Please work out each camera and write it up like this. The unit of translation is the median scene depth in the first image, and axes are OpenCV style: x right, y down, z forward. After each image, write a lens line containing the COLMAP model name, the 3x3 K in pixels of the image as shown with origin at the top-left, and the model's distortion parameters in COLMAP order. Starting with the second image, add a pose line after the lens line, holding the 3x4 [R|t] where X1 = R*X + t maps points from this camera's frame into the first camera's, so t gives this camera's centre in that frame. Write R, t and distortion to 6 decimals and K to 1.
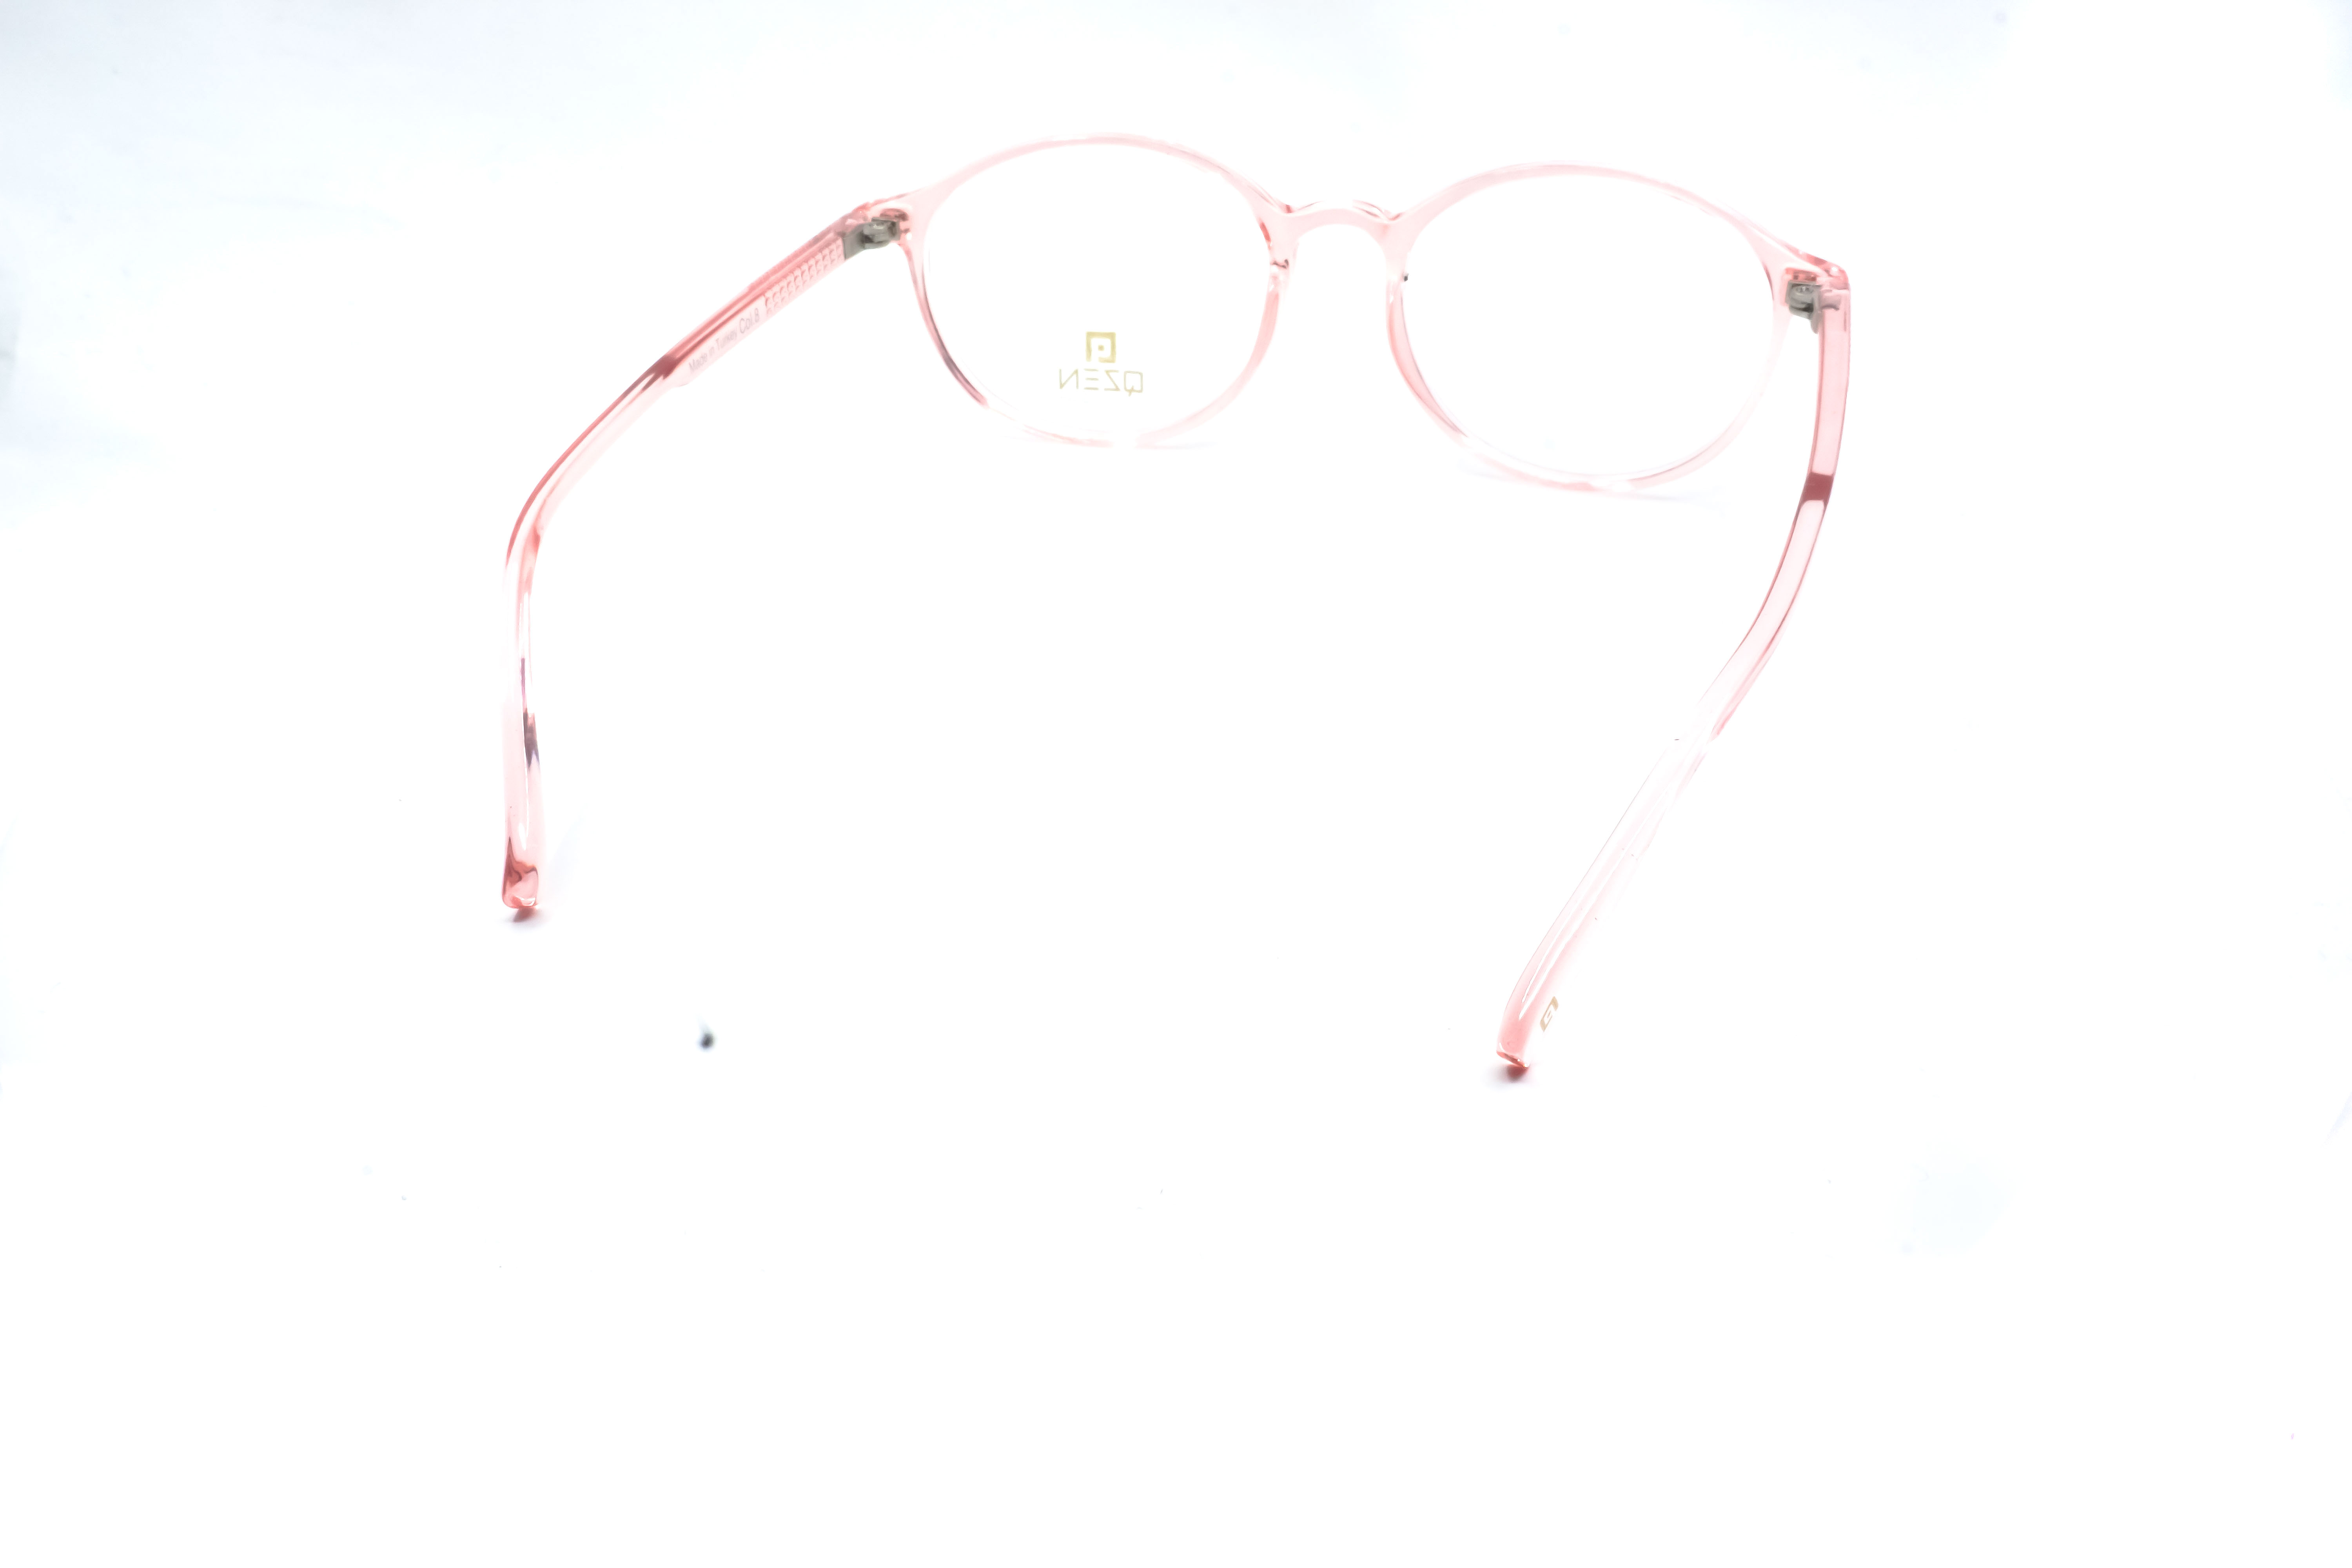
lens RADIAL K [[2390.4, 0, 1180.4], [0, 2390.4, 805.3], [0, 0, 1]] dist [0.055915, 0.000000]
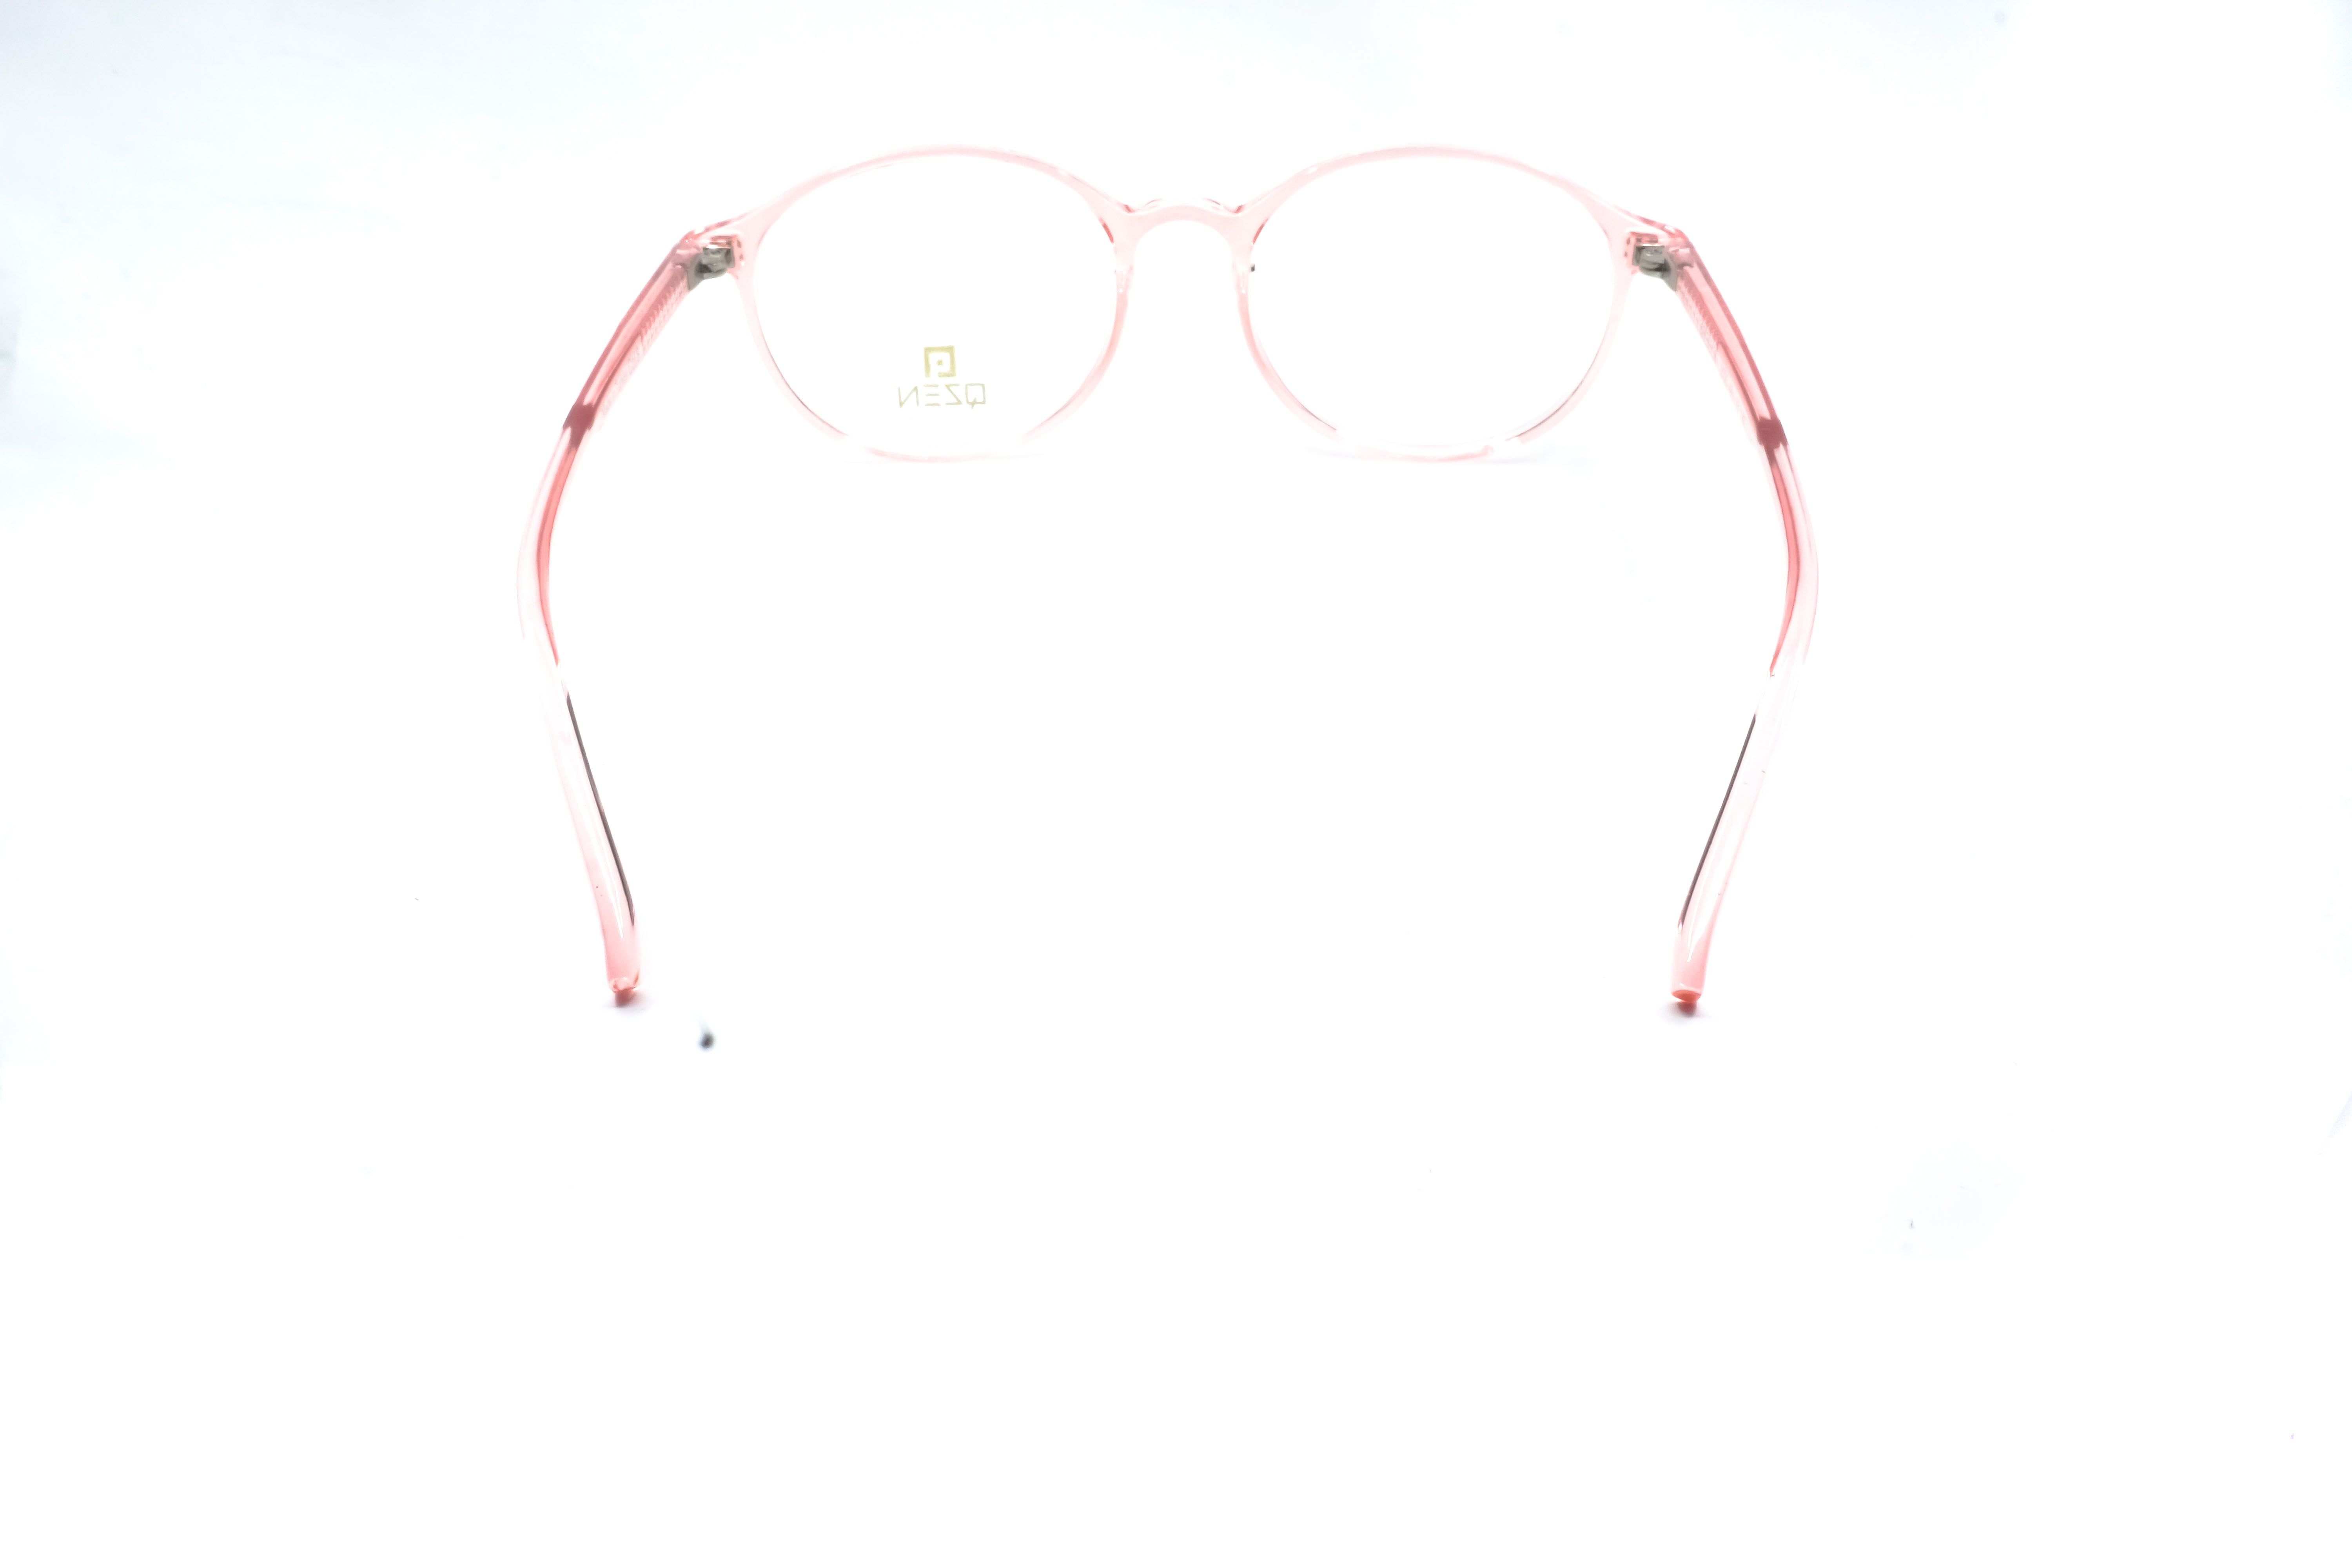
lens RADIAL K [[2390.4, 0, 1190.0], [0, 2390.4, 810.9], [0, 0, 1]] dist [0.055915, 0.000000]
pose [[0.961736, -0.128023, 0.242225, -0.204404], [0.127200, 0.991693, 0.019102, -0.014430], [-0.242659, 0.012439, 0.970032, 0.022211]]
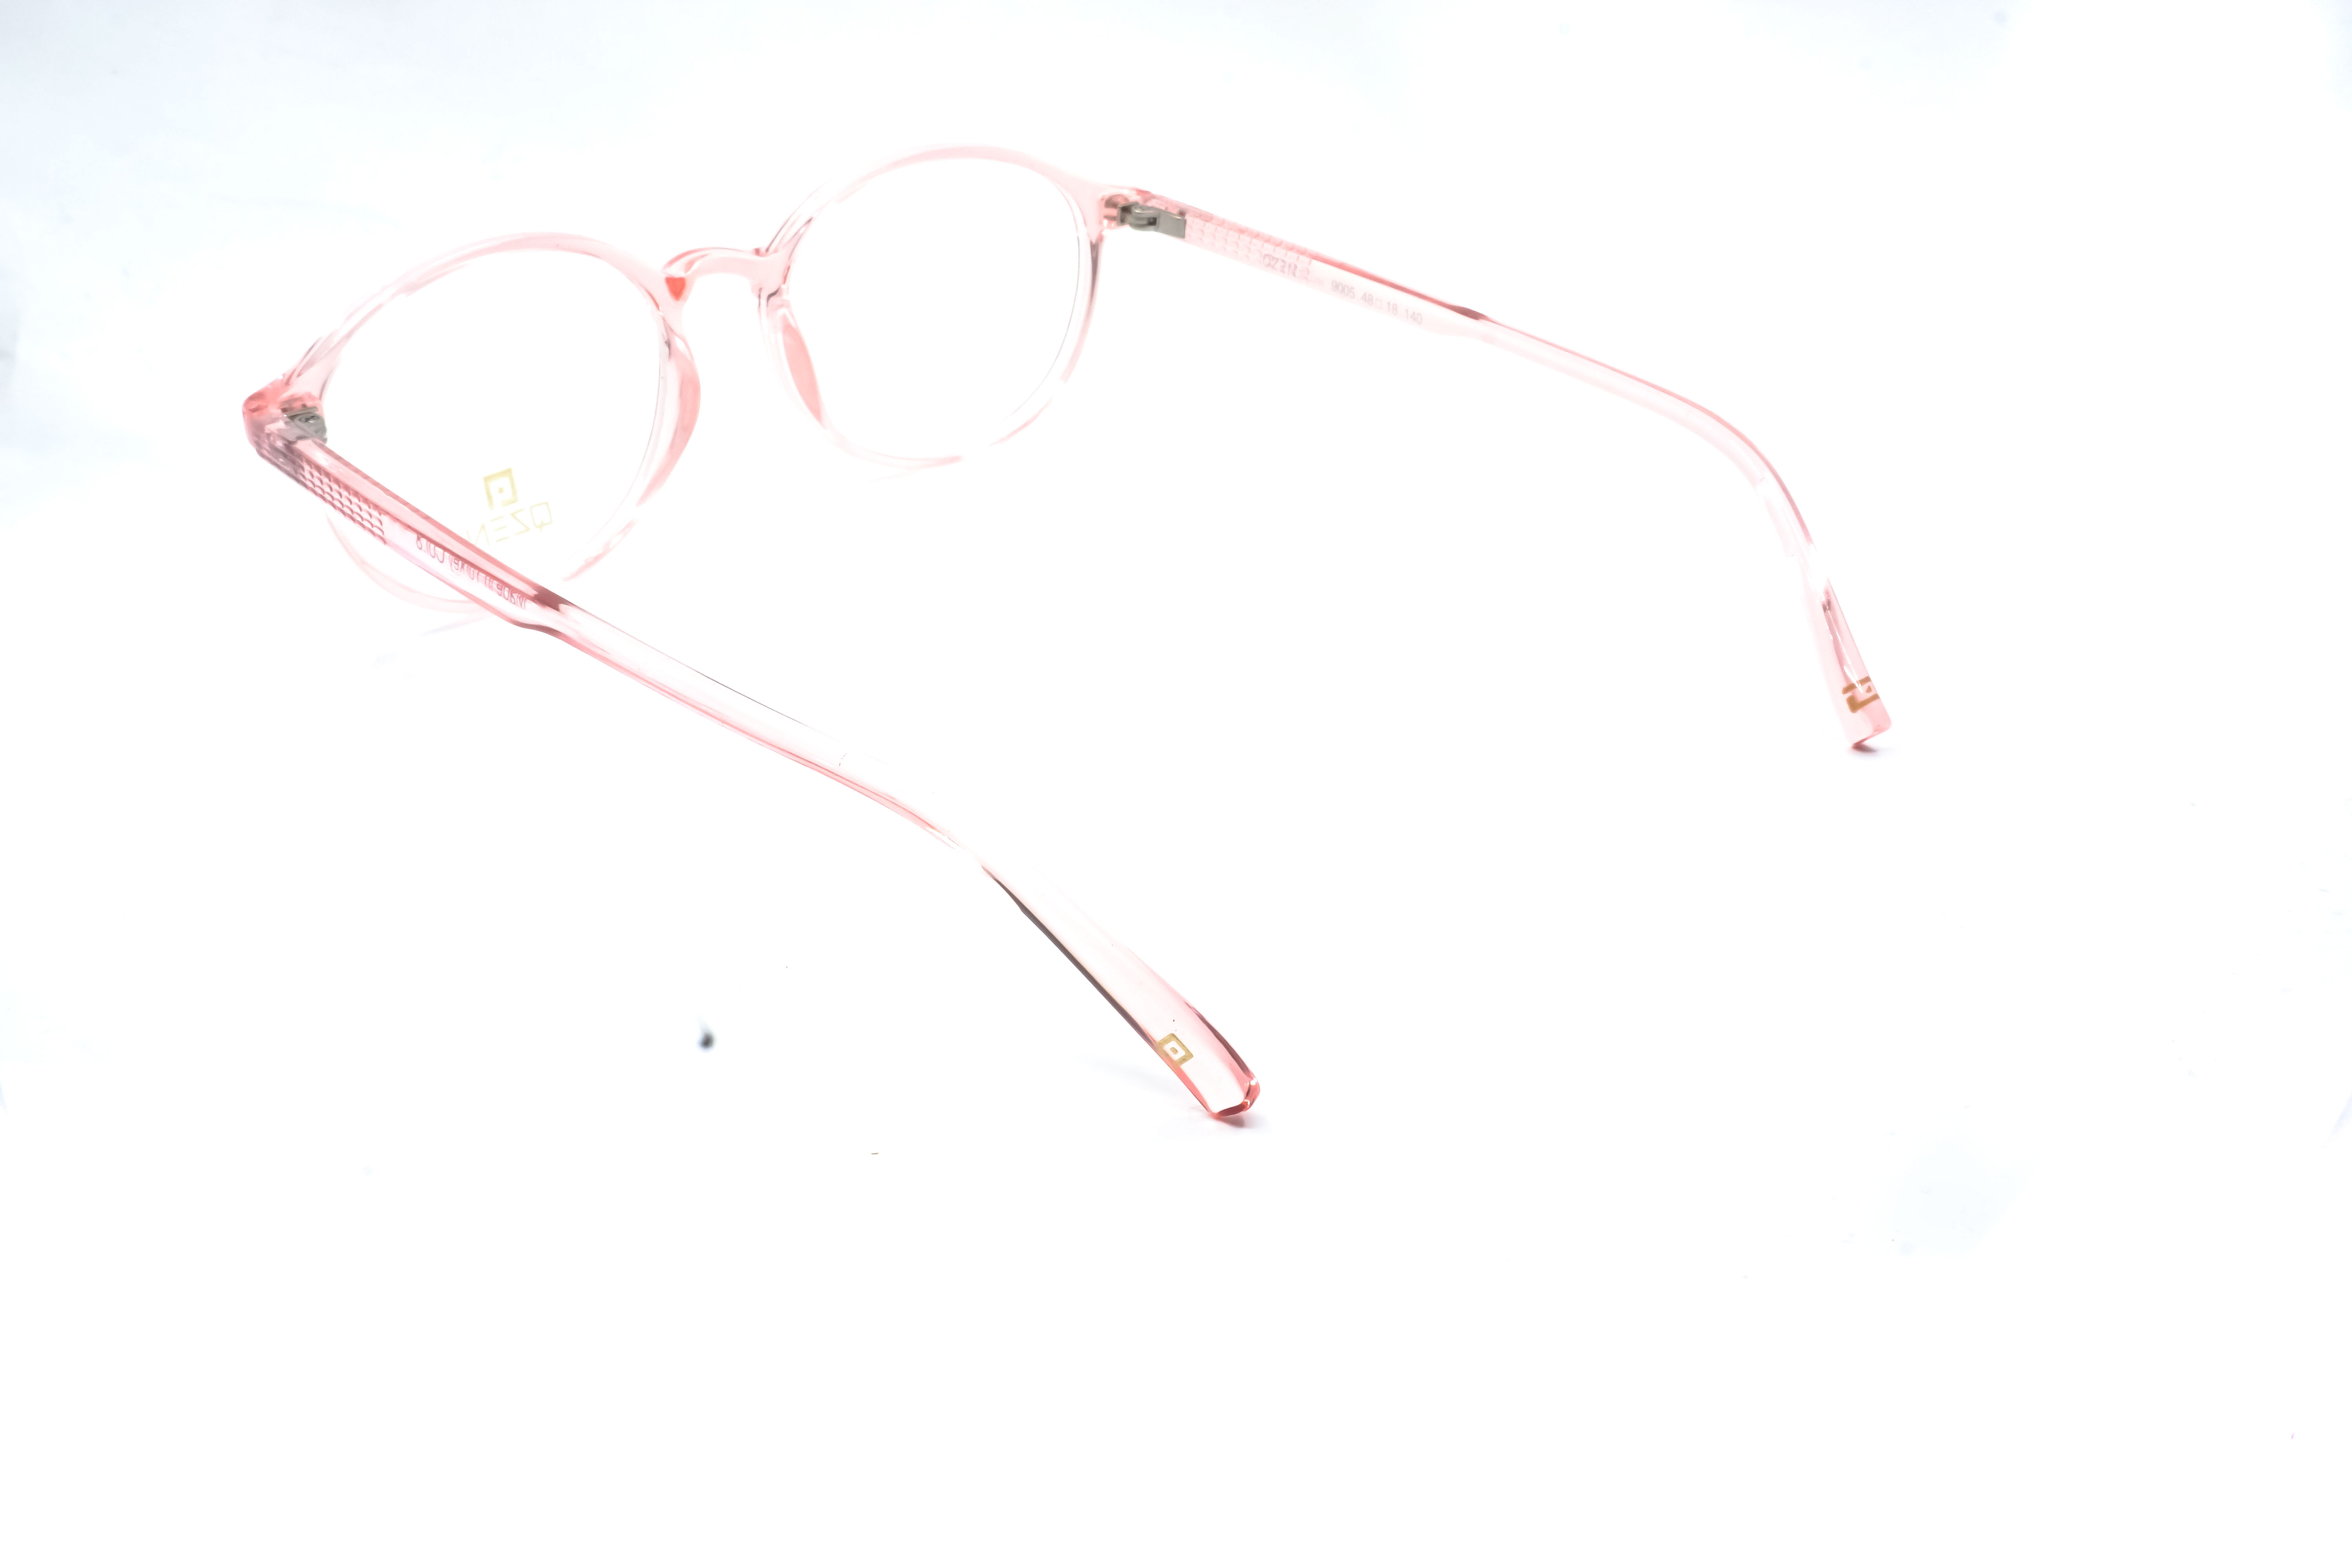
lens RADIAL K [[2390.4, 0, 1161.1], [0, 2390.4, 791.9], [0, 0, 1]] dist [0.055915, 0.000000]
pose [[0.488379, -0.406114, 0.772371, -0.651624], [0.423066, 0.884320, 0.197468, -0.171873], [-0.763218, 0.230324, 0.603696, 0.337482]]
